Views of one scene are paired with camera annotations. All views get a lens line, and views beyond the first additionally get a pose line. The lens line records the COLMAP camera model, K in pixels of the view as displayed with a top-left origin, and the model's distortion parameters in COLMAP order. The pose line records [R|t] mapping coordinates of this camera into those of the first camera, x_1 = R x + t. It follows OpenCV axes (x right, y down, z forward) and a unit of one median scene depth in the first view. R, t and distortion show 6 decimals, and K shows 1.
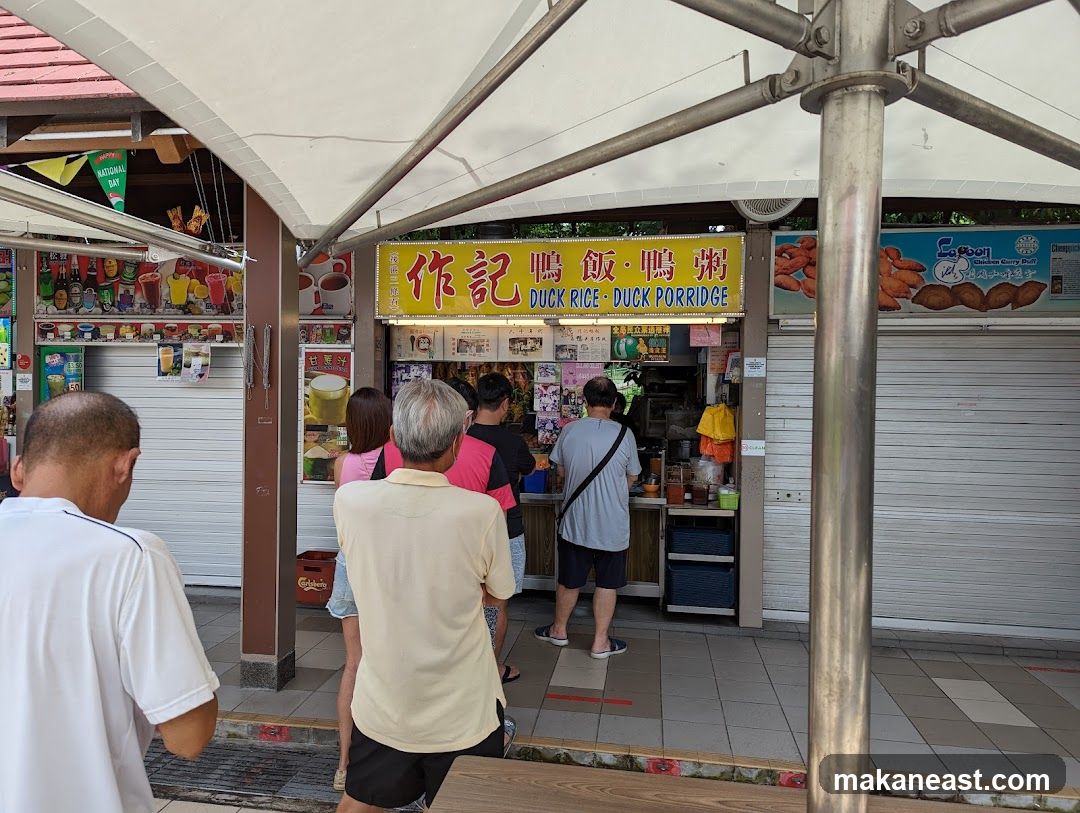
lens RADIAL K [[742.5, 0, 529.3], [0, 742.5, 406.2], [0, 0, 1]] dist [0.115895, -0.239969]
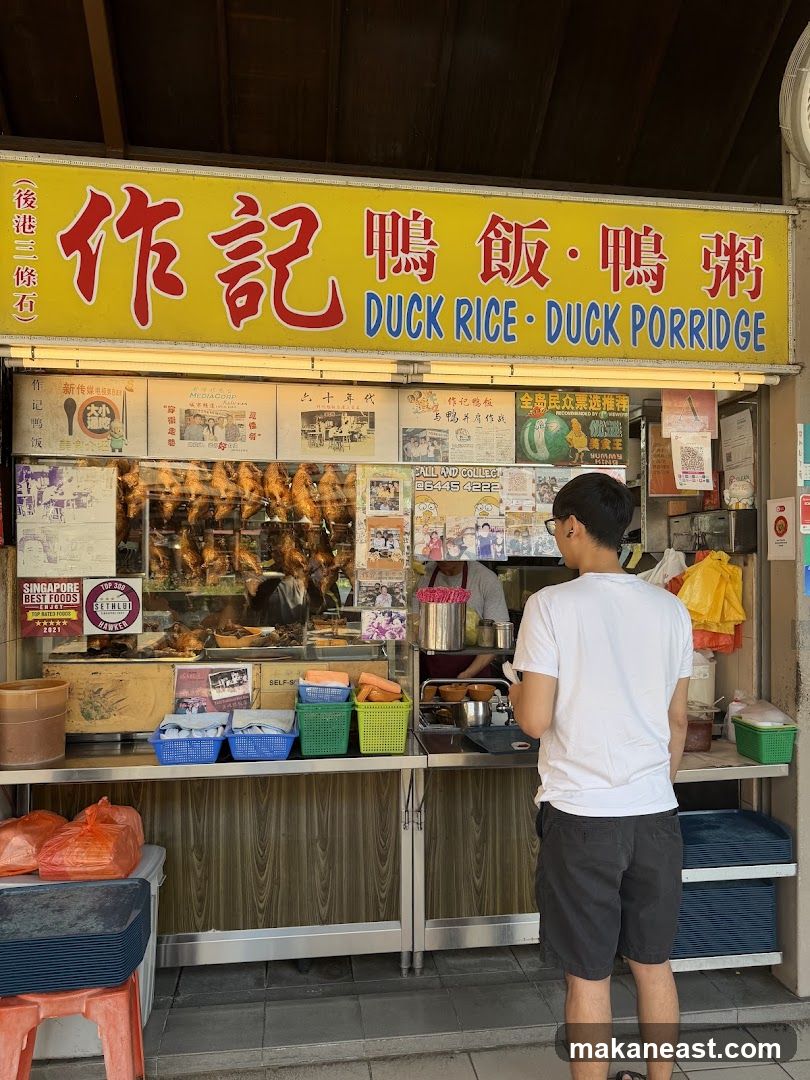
lens RADIAL K [[750.5, 0, 401.2], [0, 750.5, 547.9], [0, 0, 1]] dist [0.127704, -0.250172]
pose [[0.954216, -0.007148, 0.299034, -0.112996], [0.016359, 0.999465, -0.028308, 0.007272], [-0.298672, 0.031904, 0.953823, 0.560308]]
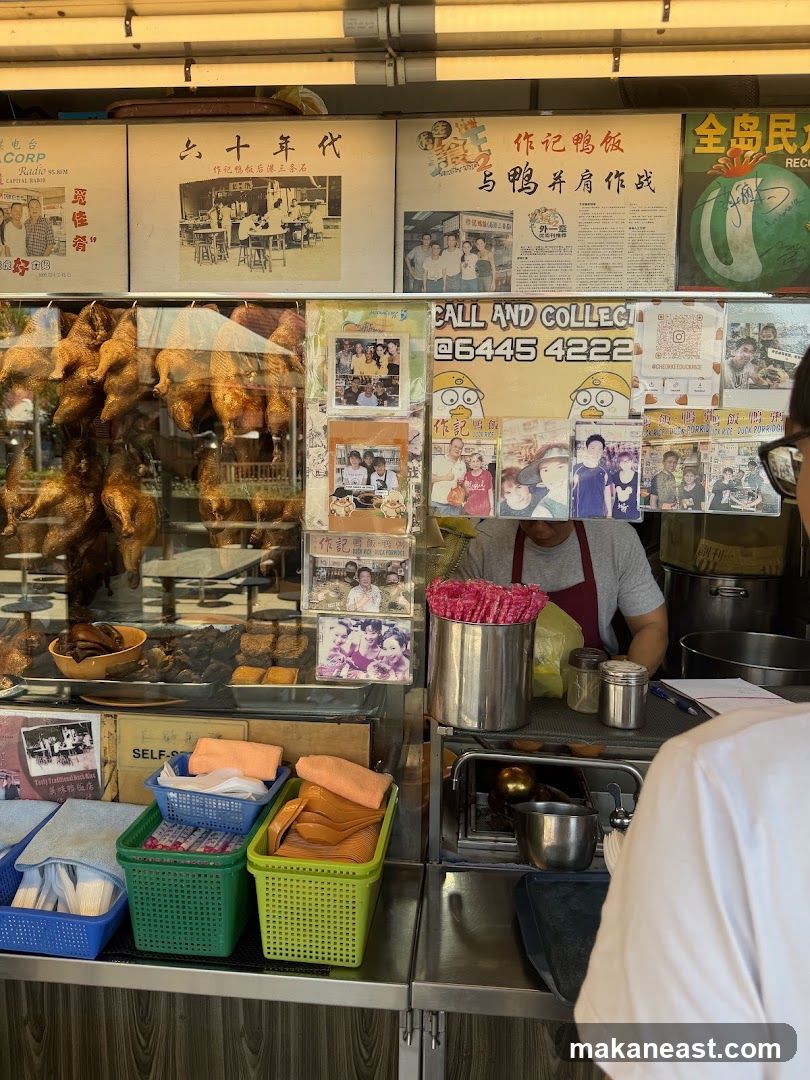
lens RADIAL K [[742.5, 0, 406.4], [0, 742.5, 532.5], [0, 0, 1]] dist [0.115895, -0.239969]
pose [[0.995651, -0.005471, 0.093003, 0.016326], [-0.002283, 0.996542, 0.083055, -0.012276], [-0.093136, -0.082906, 0.992196, 0.808991]]
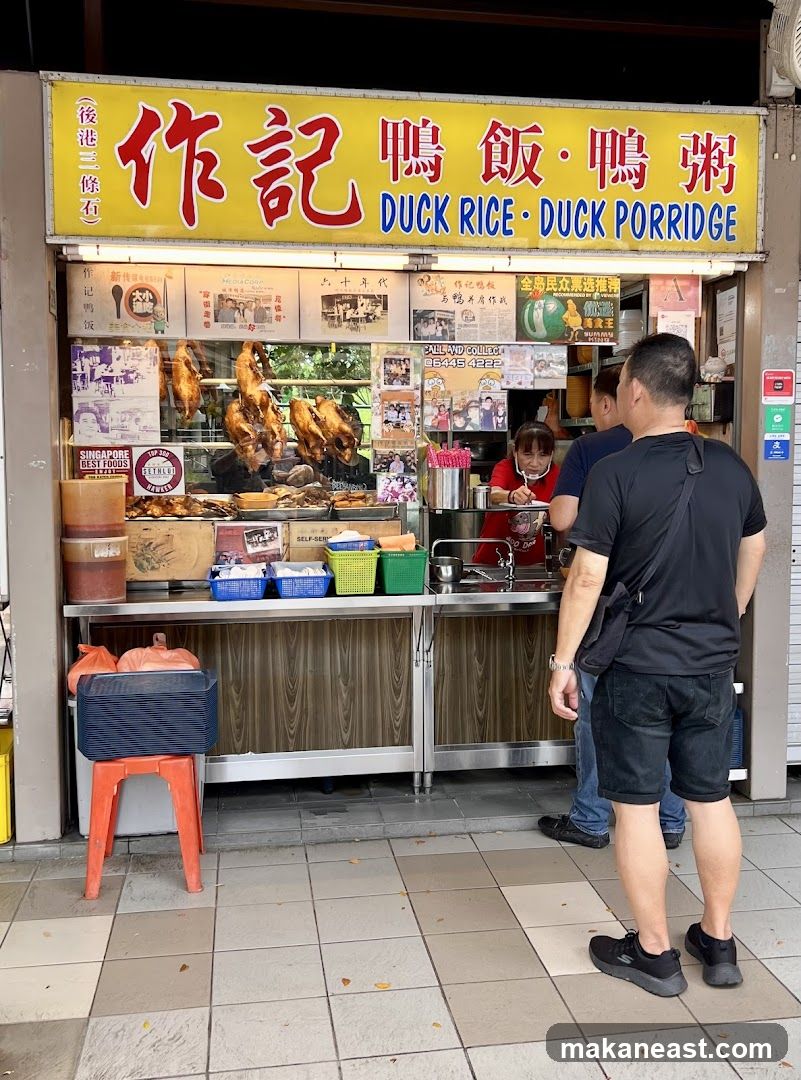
lens RADIAL K [[1111.8, 0, 430.1], [0, 1111.8, 536.3], [0, 0, 1]] dist [0.138087, -0.386625]
pose [[0.944885, -0.042638, 0.324614, -0.221242], [0.020042, 0.997157, 0.072638, 0.019613], [-0.326788, -0.062129, 0.943053, 0.253198]]
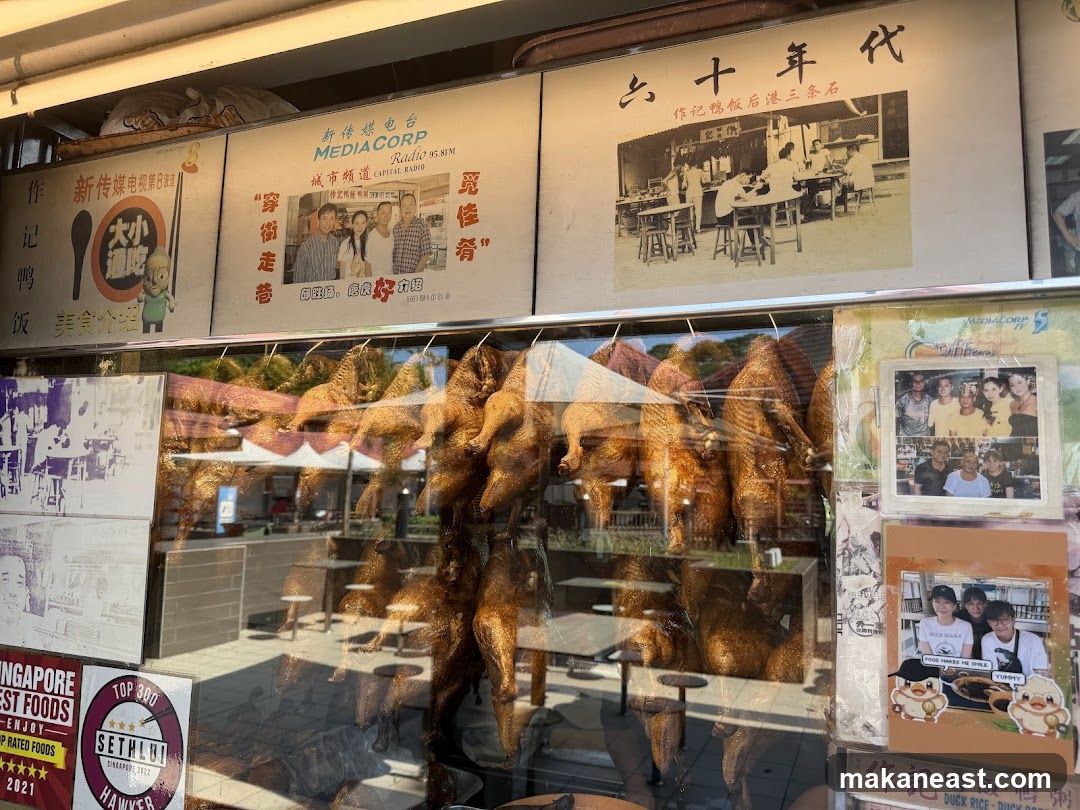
lens RADIAL K [[809.4, 0, 521.1], [0, 809.4, 407.5], [0, 0, 1]] dist [0.031871, -0.048269]
pose [[0.970874, -0.008236, -0.239449, -0.010643], [-0.026532, 0.989566, -0.141616, -0.025992], [0.238117, 0.143845, 0.960525, 0.900833]]
